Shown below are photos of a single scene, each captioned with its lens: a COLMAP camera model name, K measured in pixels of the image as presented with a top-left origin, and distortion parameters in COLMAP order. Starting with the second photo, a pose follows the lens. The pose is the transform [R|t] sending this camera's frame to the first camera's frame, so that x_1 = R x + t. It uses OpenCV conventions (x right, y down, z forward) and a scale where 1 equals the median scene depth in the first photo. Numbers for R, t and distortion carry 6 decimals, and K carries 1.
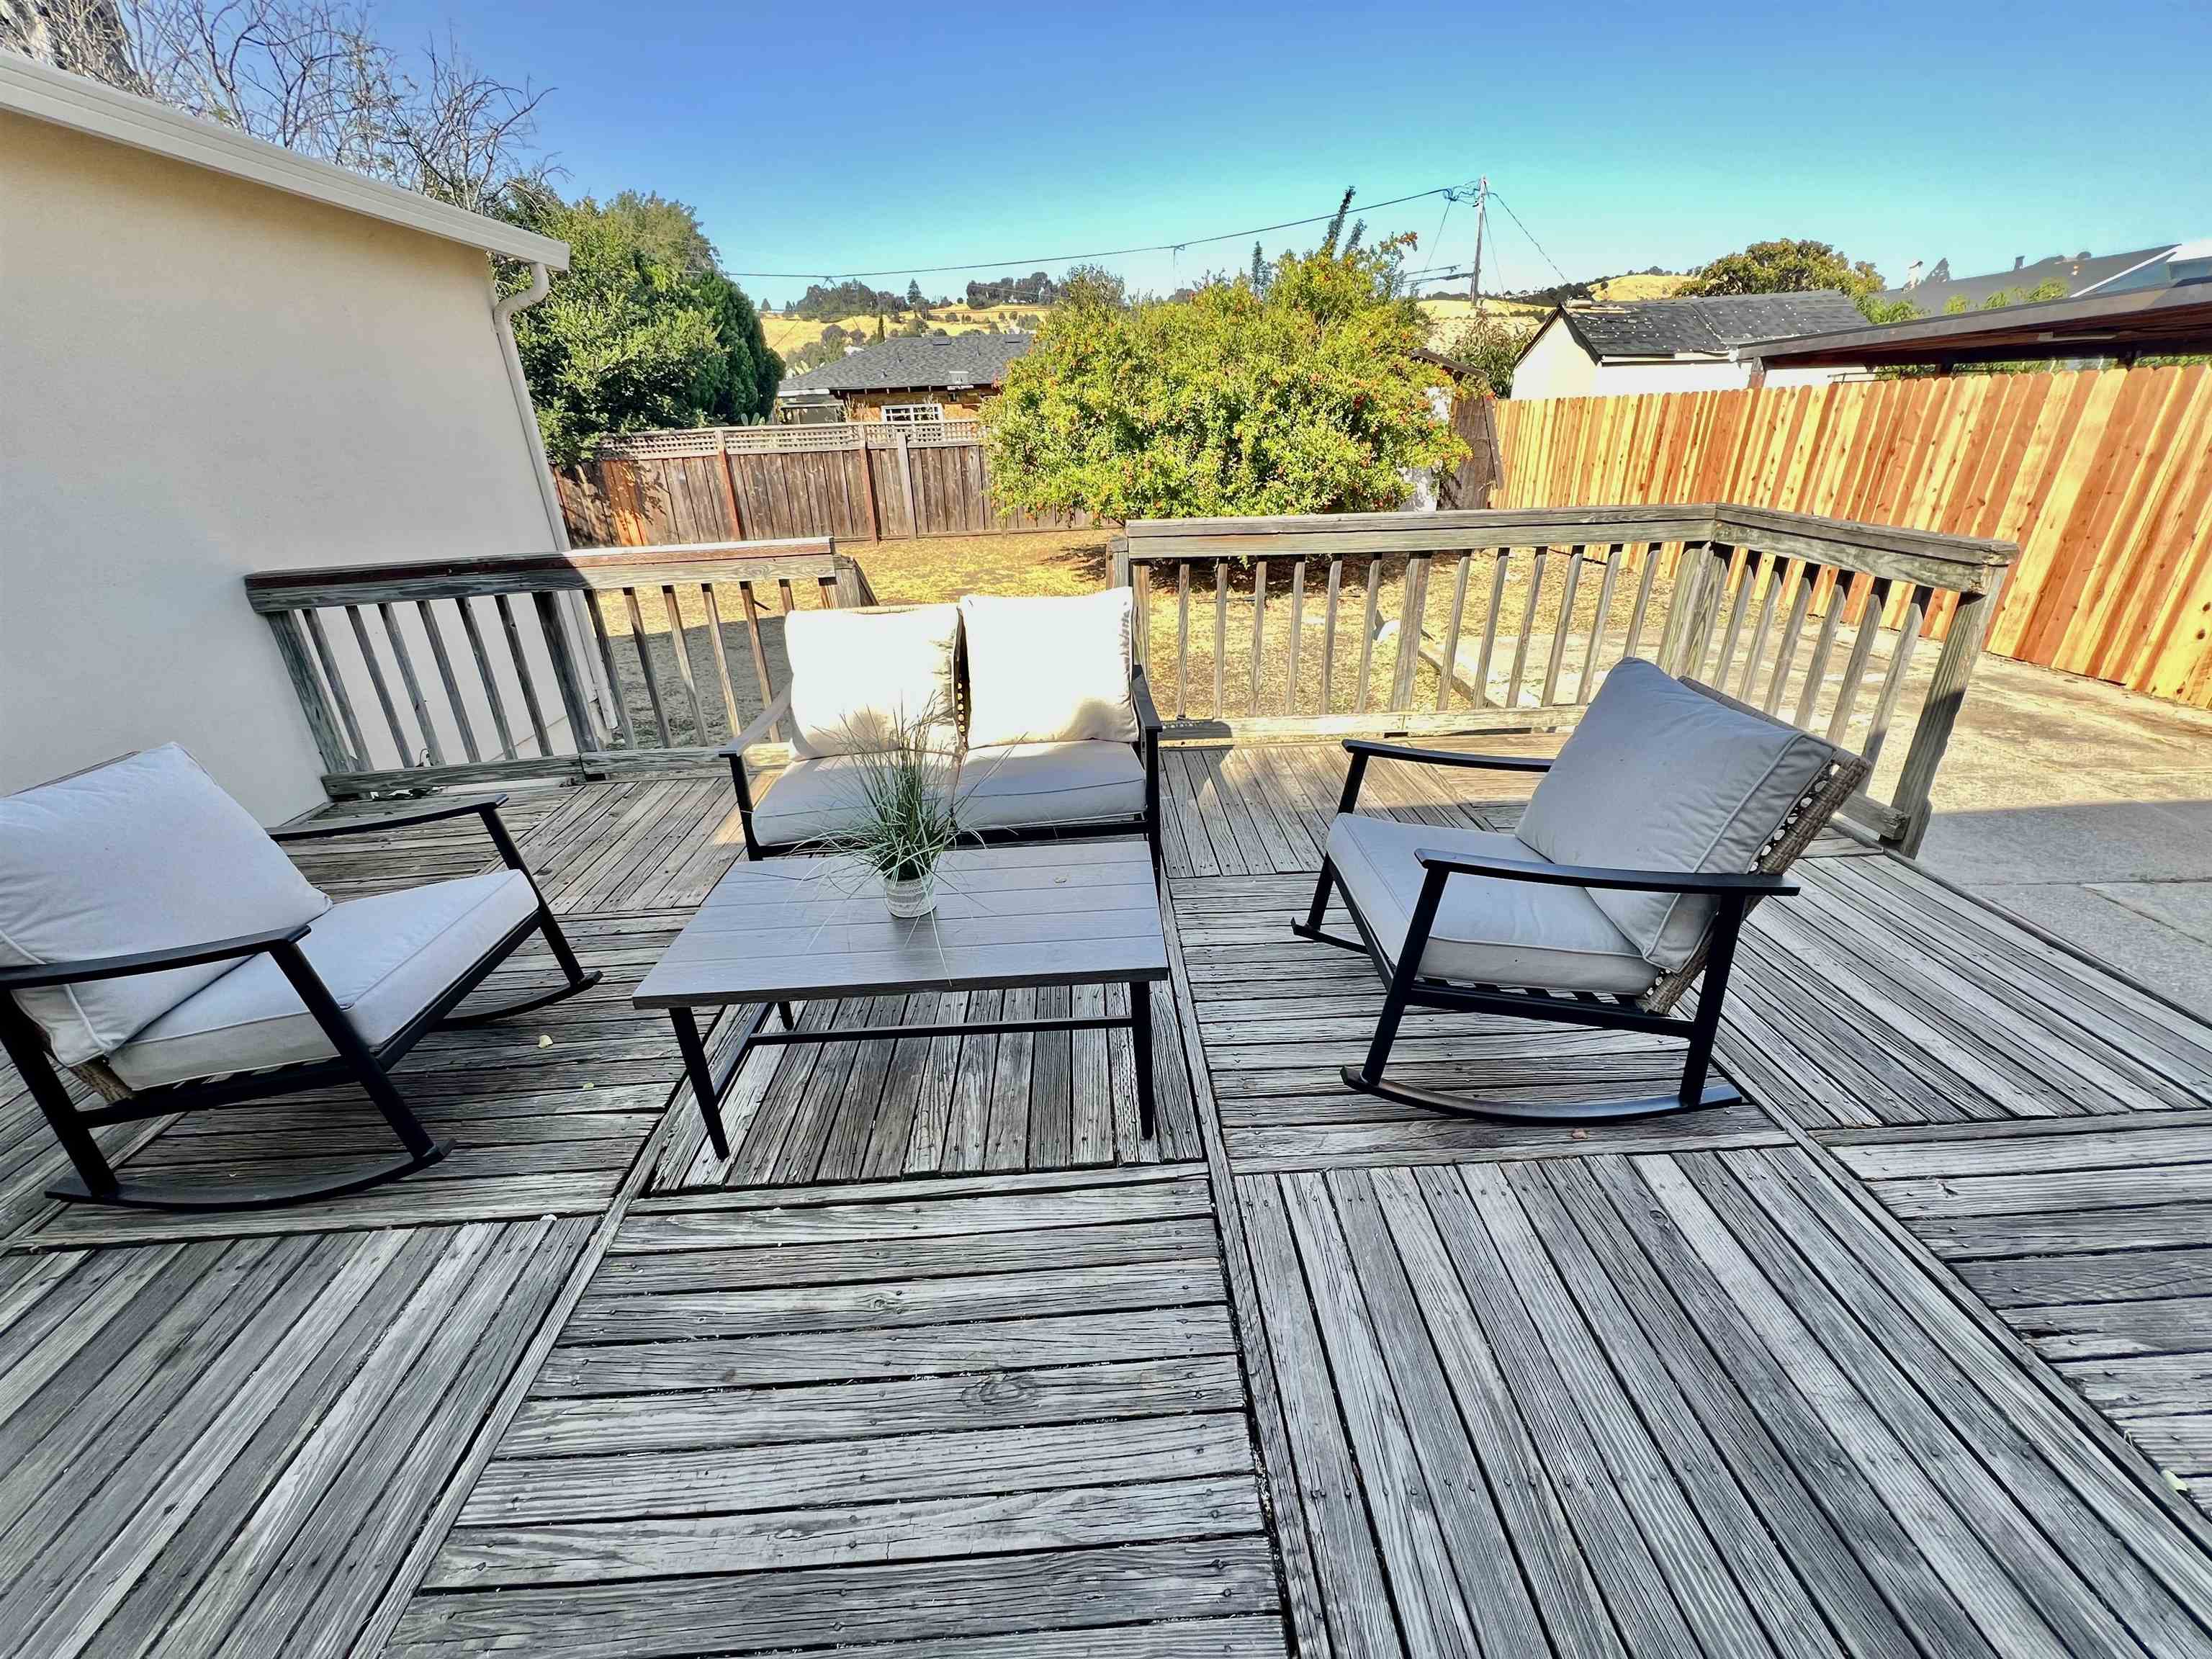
lens RADIAL K [[876.9, 0, 1106.0], [0, 876.9, 829.5], [0, 0, 1]] dist [-0.005359, 0.000193]
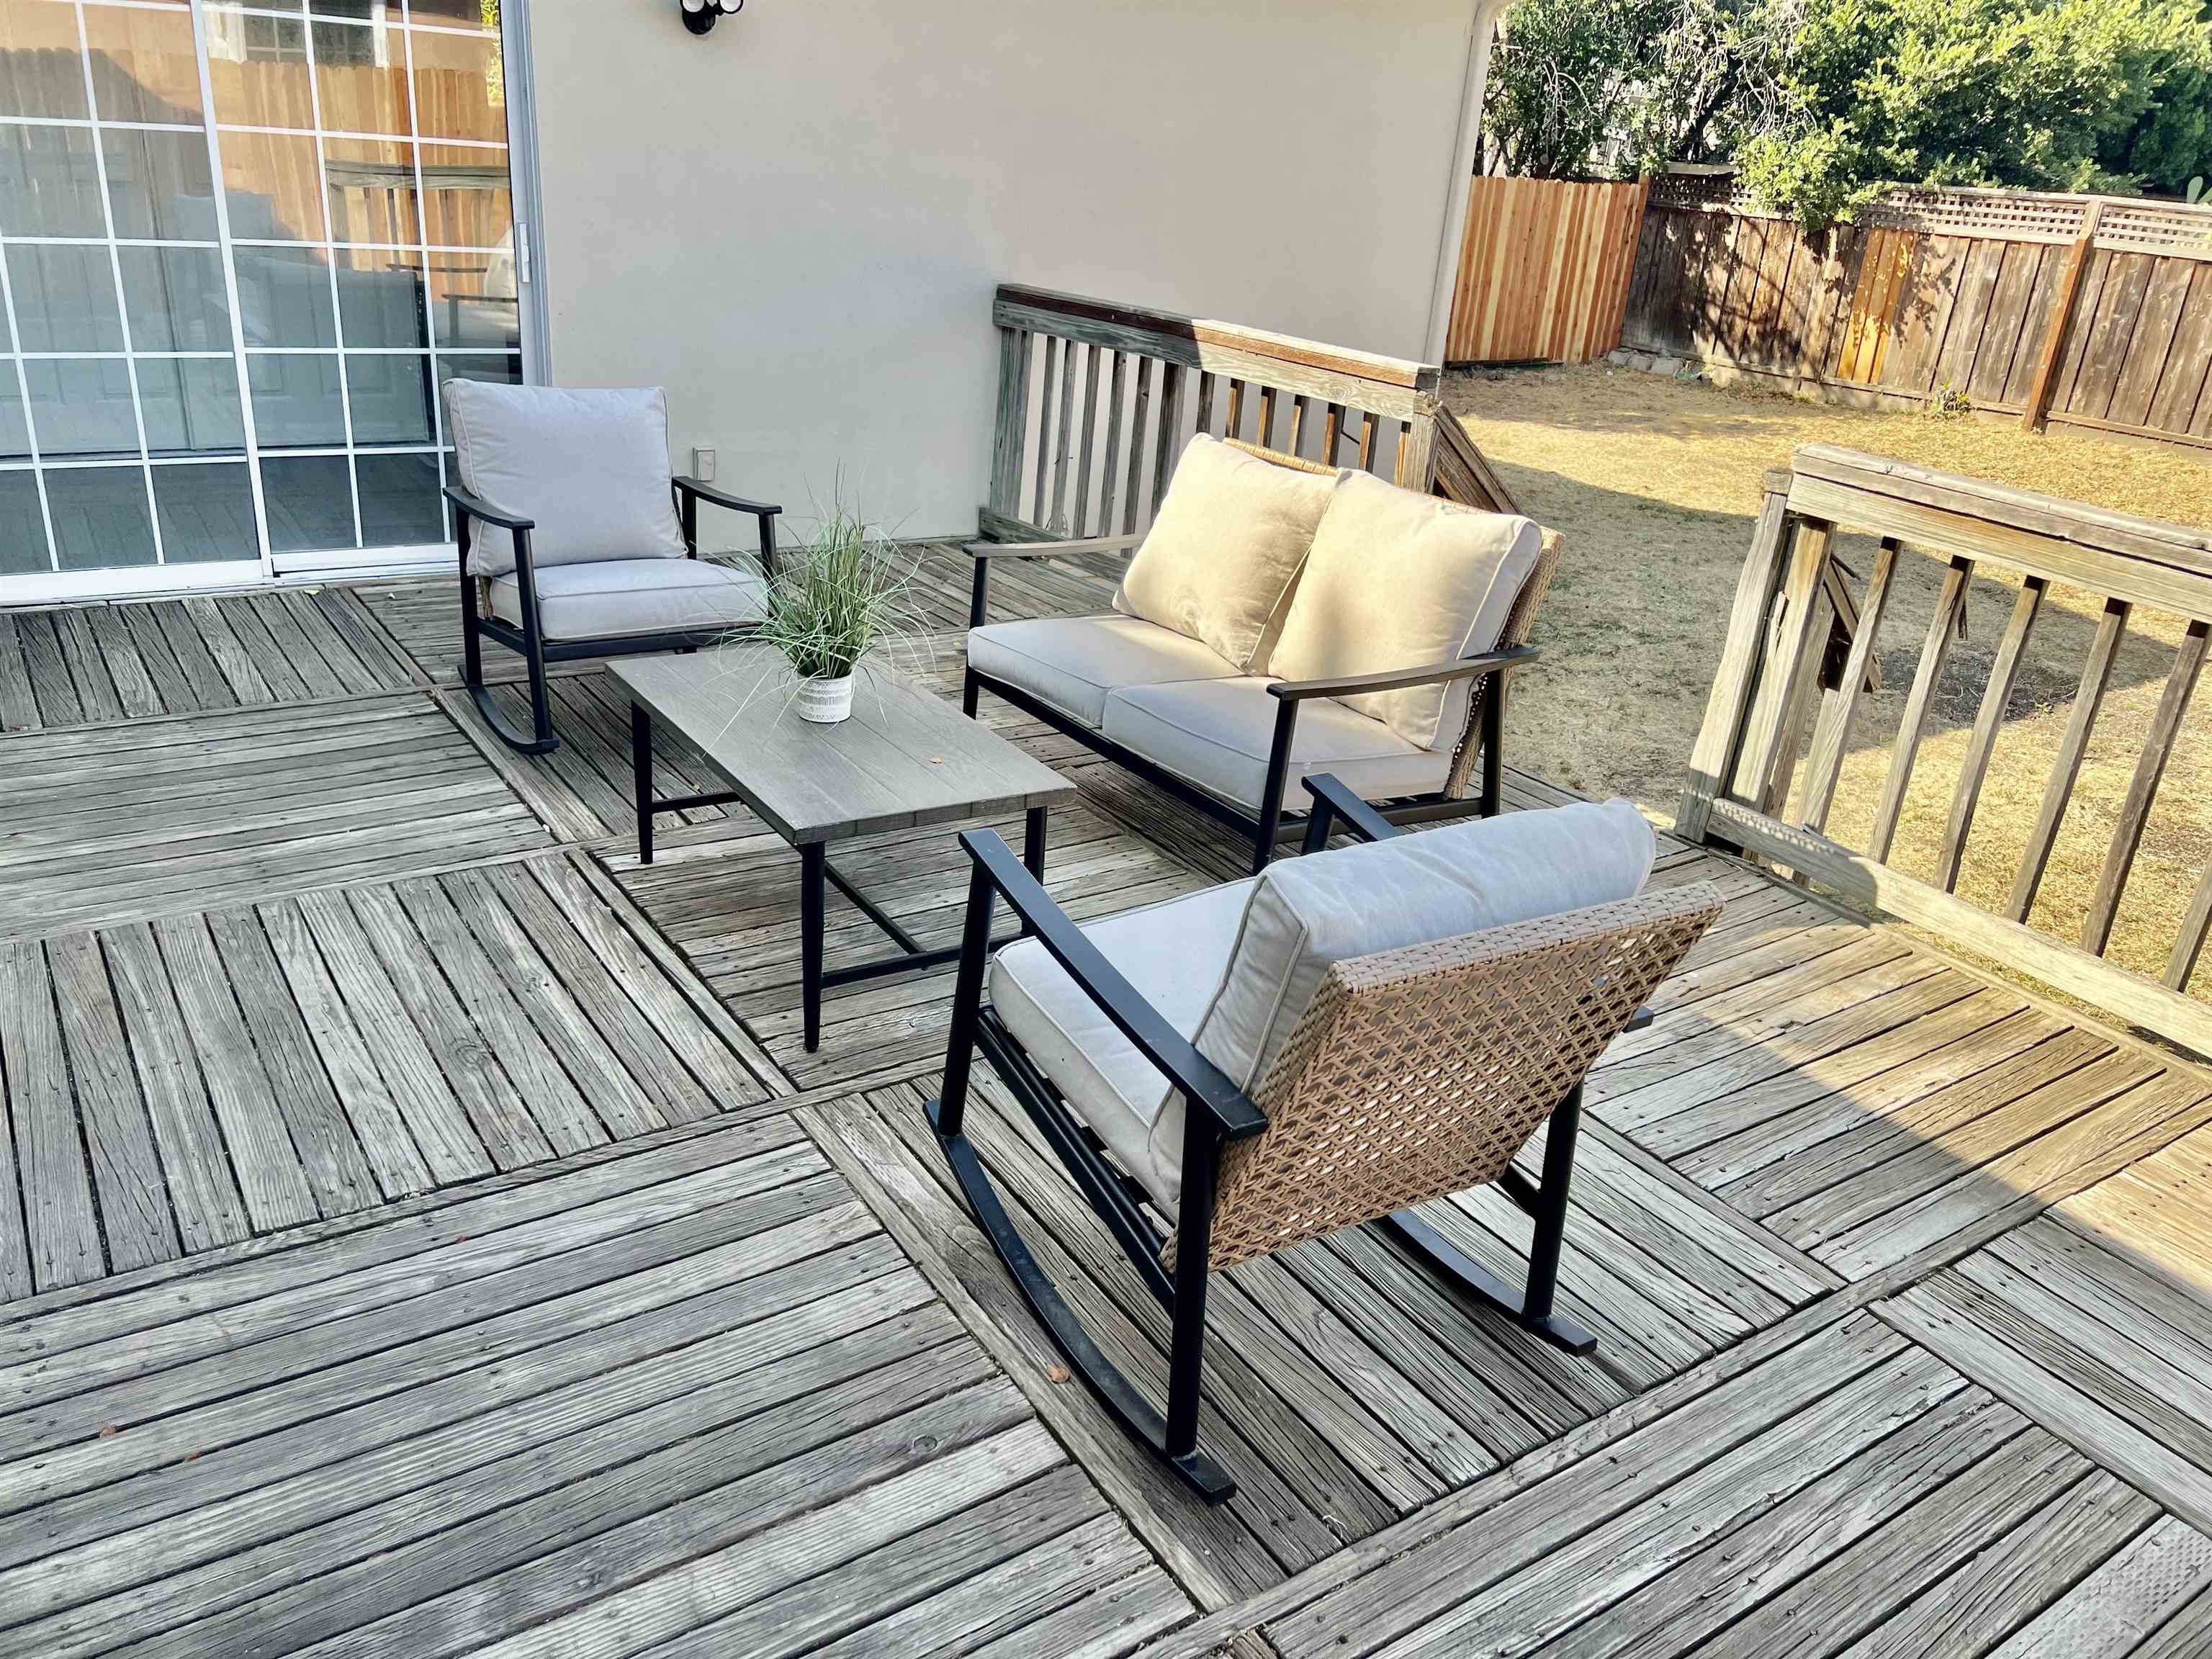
lens RADIAL K [[1677.1, 0, 1106.0], [0, 1677.1, 829.5], [0, 0, 1]] dist [0.022697, -0.007243]
pose [[0.517105, 0.401433, -0.755946, 0.675641], [-0.442795, 0.881291, 0.165101, -0.116675], [0.732485, 0.249354, 0.633473, 0.067593]]
